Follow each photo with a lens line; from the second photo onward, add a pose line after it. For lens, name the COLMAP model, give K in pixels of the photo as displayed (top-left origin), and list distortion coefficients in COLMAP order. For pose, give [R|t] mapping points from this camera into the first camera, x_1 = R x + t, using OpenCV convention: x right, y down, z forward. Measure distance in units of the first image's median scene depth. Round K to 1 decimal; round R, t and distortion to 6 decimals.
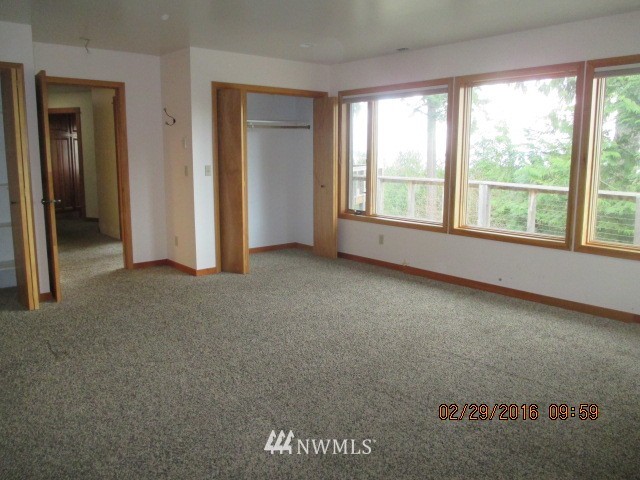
lens RADIAL K [[536.7, 0, 321.4], [0, 536.7, 240.7], [0, 0, 1]] dist [-0.009115, 0.002951]
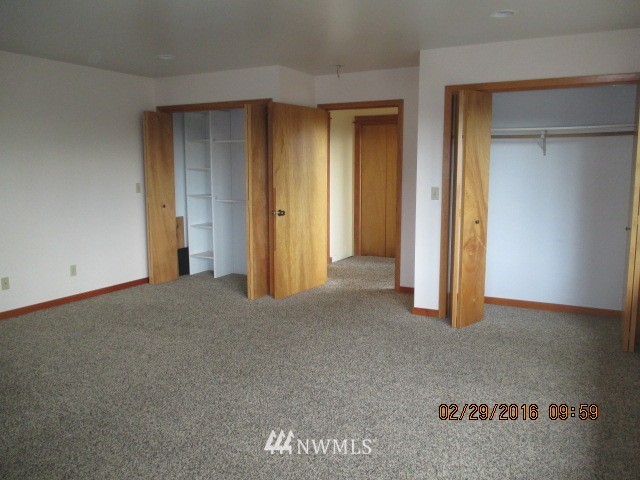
lens RADIAL K [[536.7, 0, 321.4], [0, 536.7, 237.3], [0, 0, 1]] dist [-0.009115, 0.002951]
pose [[0.356497, 0.122214, -0.926269, 0.508503], [-0.149309, 0.986118, 0.072646, -0.098138], [0.922289, 0.112402, 0.369796, 0.536221]]
